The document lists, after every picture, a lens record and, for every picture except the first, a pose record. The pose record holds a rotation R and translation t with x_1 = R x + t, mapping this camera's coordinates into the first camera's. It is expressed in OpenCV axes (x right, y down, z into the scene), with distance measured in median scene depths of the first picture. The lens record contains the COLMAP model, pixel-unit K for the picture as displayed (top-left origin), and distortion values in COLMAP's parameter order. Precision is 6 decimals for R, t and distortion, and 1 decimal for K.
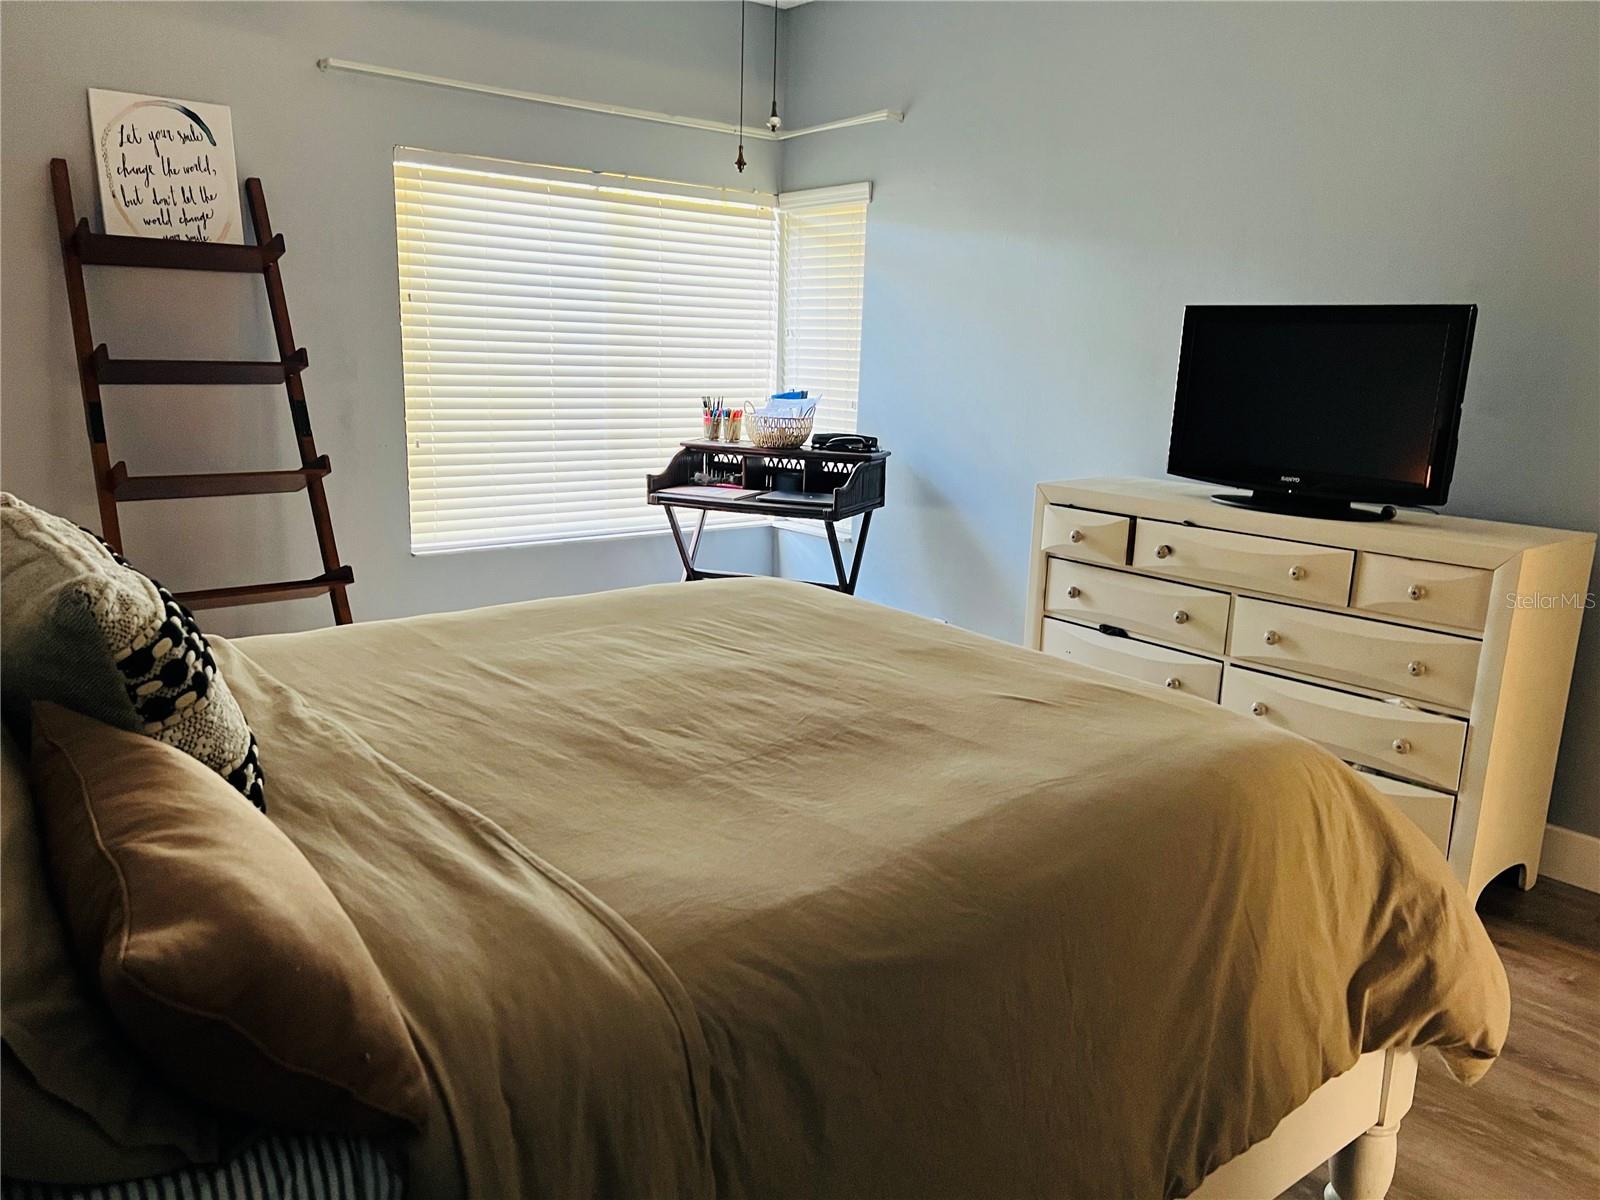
lens RADIAL K [[1209.9, 0, 799.1], [0, 1209.9, 600.7], [0, 0, 1]] dist [0.047180, -0.050502]
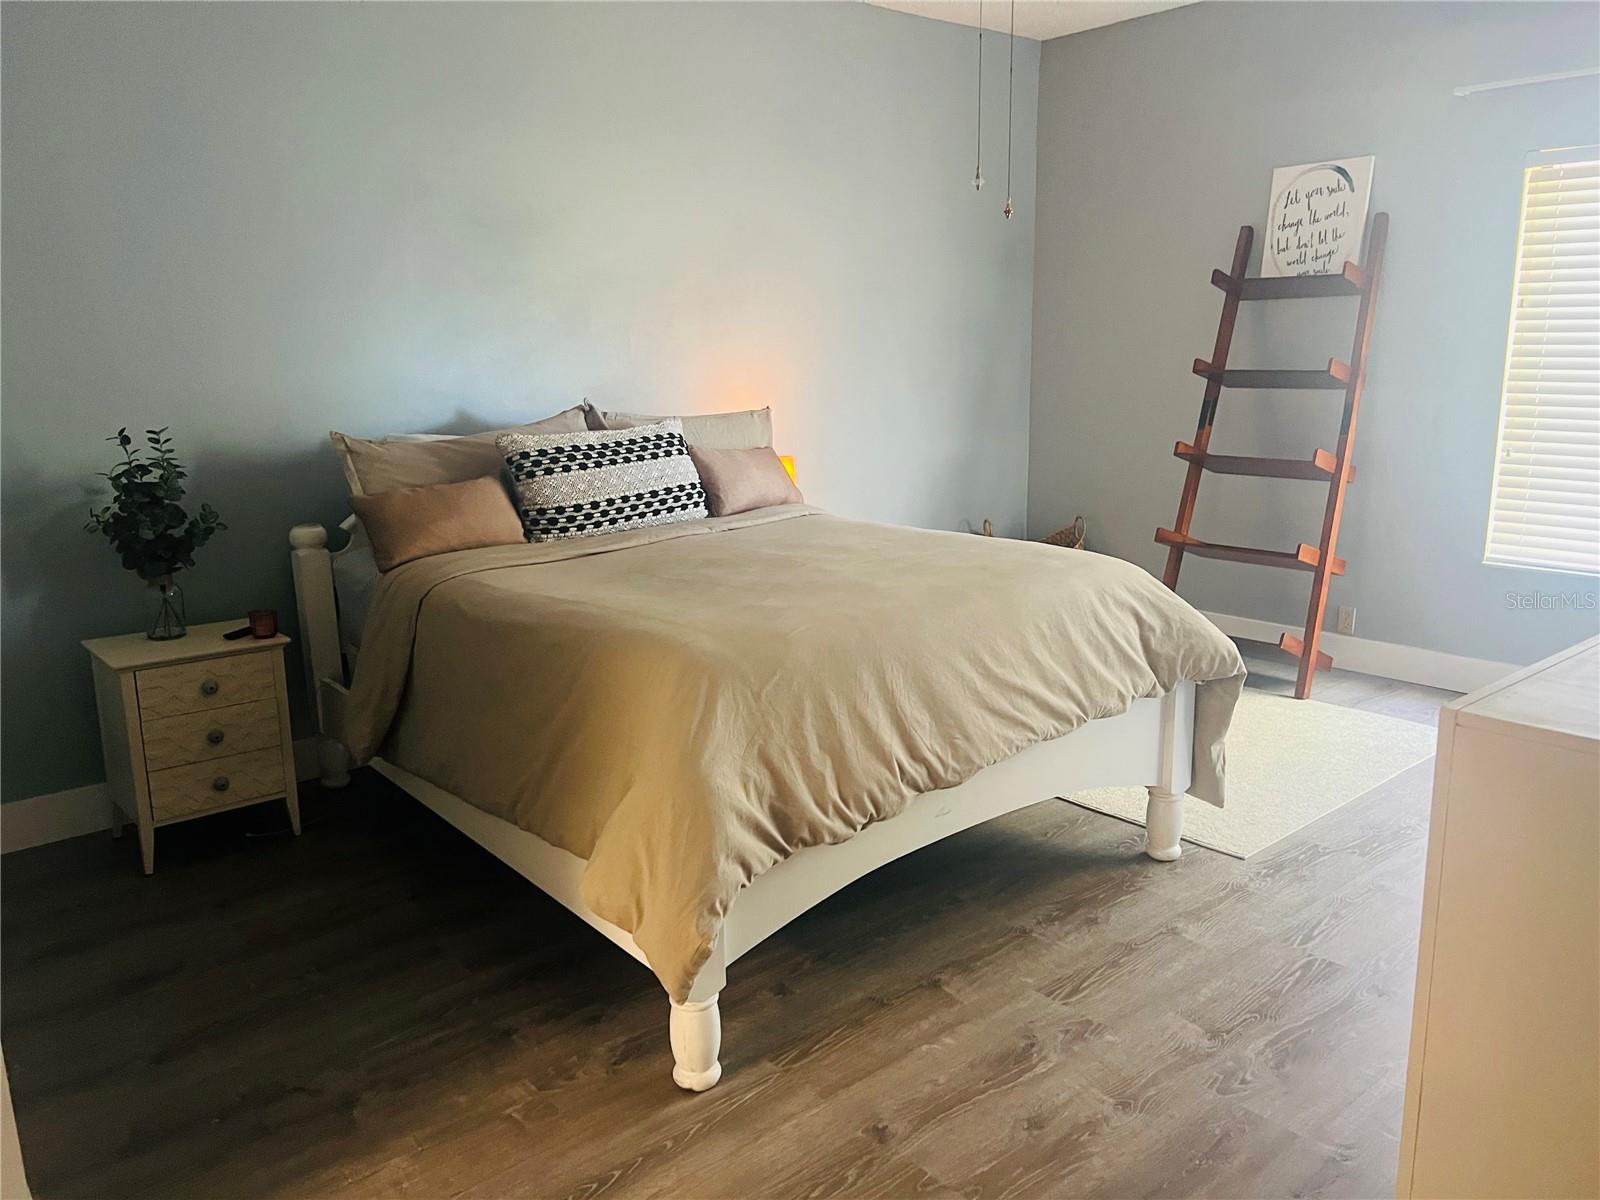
lens RADIAL K [[1209.9, 0, 799.5], [0, 1209.9, 600.2], [0, 0, 1]] dist [0.047180, -0.050502]
pose [[0.013305, 0.178218, -0.983901, 0.787904], [-0.190359, 0.966444, 0.172481, -0.087941], [0.981624, 0.184999, 0.046784, 0.489514]]
